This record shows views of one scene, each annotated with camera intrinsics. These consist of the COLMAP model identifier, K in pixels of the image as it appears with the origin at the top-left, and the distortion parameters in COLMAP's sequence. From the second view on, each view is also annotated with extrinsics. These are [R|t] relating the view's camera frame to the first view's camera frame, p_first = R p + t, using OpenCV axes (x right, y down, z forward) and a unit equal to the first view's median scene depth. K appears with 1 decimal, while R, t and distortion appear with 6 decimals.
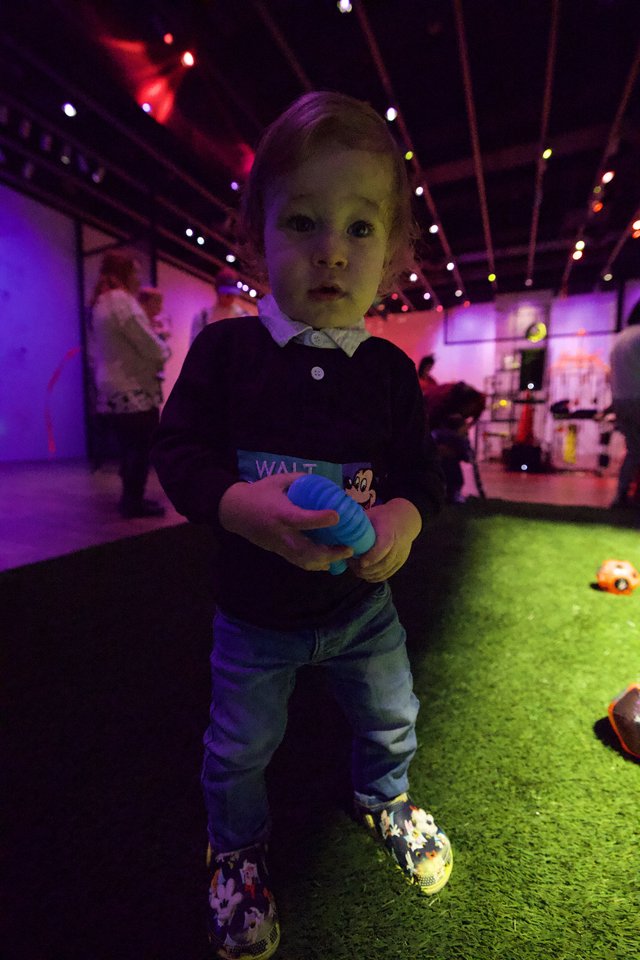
lens RADIAL K [[407.1, 0, 326.7], [0, 407.1, 480.6], [0, 0, 1]] dist [-0.051334, 0.017424]
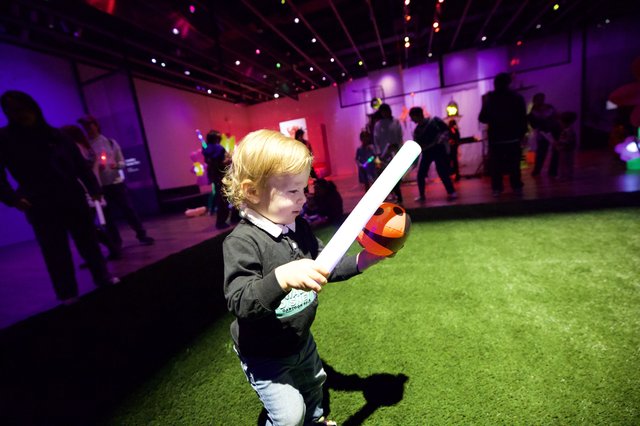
lens RADIAL K [[273.6, 0, 321.1], [0, 273.6, 215.7], [0, 0, 1]] dist [-0.051619, 0.018650]
pose [[0.981226, -0.168253, 0.094264, 0.075179], [0.162433, 0.984483, 0.066398, -0.016433], [-0.103973, -0.049840, 0.993331, -0.080272]]
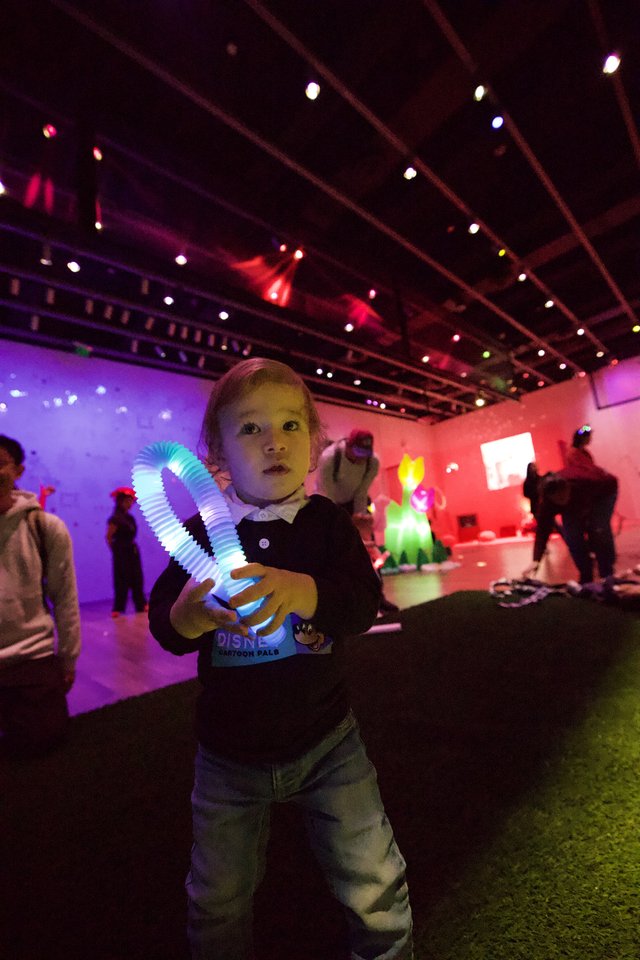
lens RADIAL K [[410.4, 0, 321.7], [0, 410.4, 482.7], [0, 0, 1]] dist [-0.051619, 0.018650]
pose [[0.919678, -0.168587, -0.354643, 0.028473], [0.078527, 0.963865, -0.254554, -0.004884], [0.384743, 0.206259, 0.899684, -0.005088]]
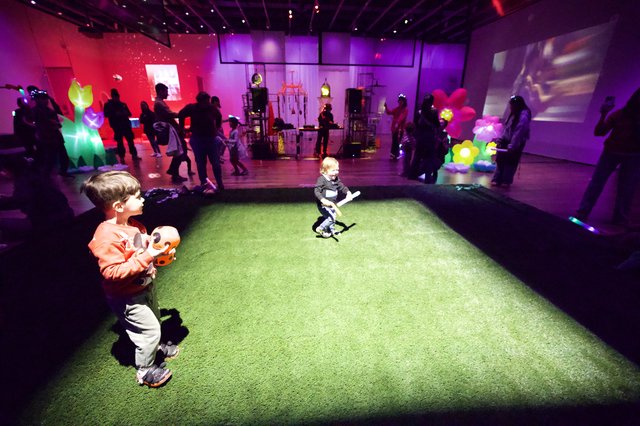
lens RADIAL K [[273.6, 0, 321.1], [0, 273.6, 215.7], [0, 0, 1]] dist [-0.051619, 0.018650]
pose [[0.858273, -0.191110, 0.476282, 0.056630], [0.067353, 0.961994, 0.264633, -0.059461], [-0.508755, -0.195048, 0.838525, -0.167615]]
